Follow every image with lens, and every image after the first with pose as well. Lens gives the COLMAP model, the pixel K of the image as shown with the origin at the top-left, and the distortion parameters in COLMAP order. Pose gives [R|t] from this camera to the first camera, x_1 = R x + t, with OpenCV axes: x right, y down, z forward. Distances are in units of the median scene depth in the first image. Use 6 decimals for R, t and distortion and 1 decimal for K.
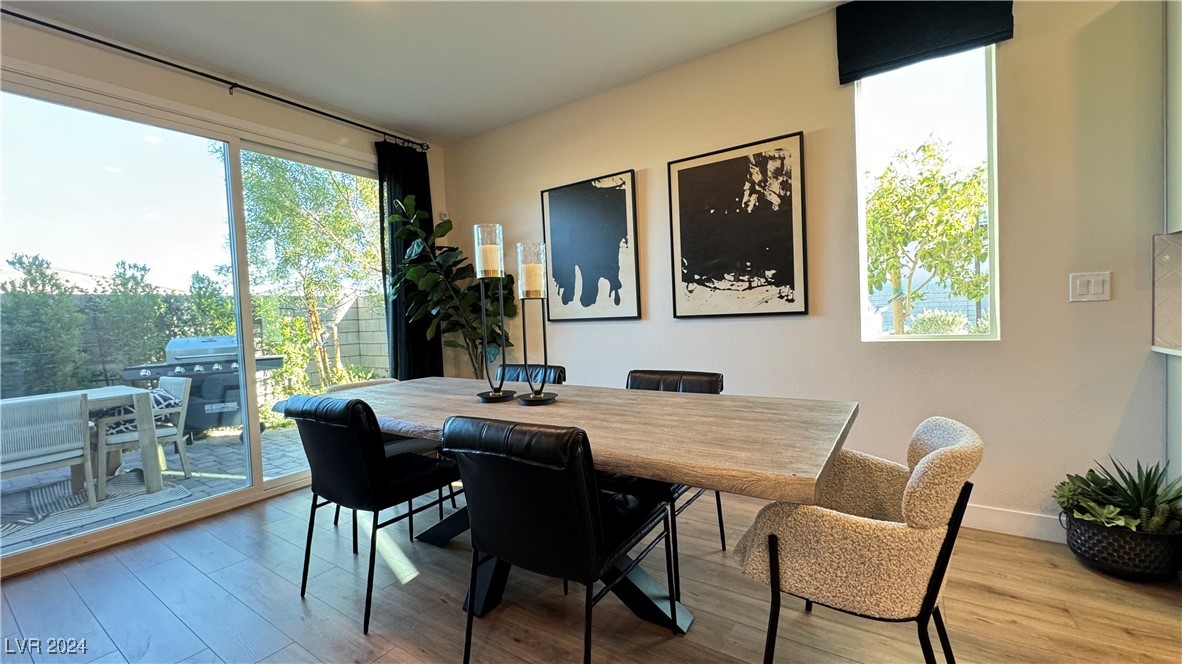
lens RADIAL K [[473.2, 0, 590.7], [0, 473.2, 330.0], [0, 0, 1]] dist [-0.005979, 0.001553]
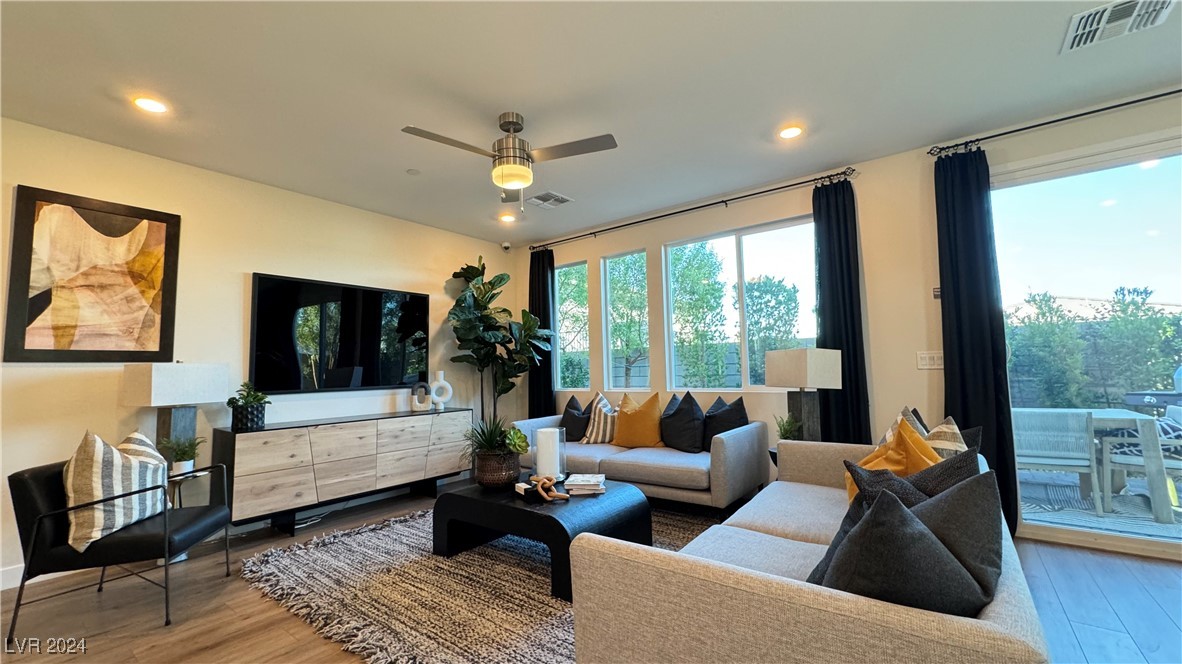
lens RADIAL K [[473.2, 0, 590.3], [0, 473.2, 332.9], [0, 0, 1]] dist [-0.005979, 0.001553]
pose [[-0.057588, -0.034544, -0.997743, 0.121430], [-0.006602, 0.999393, -0.034220, -0.007607], [0.998319, 0.004616, -0.057781, -0.124478]]
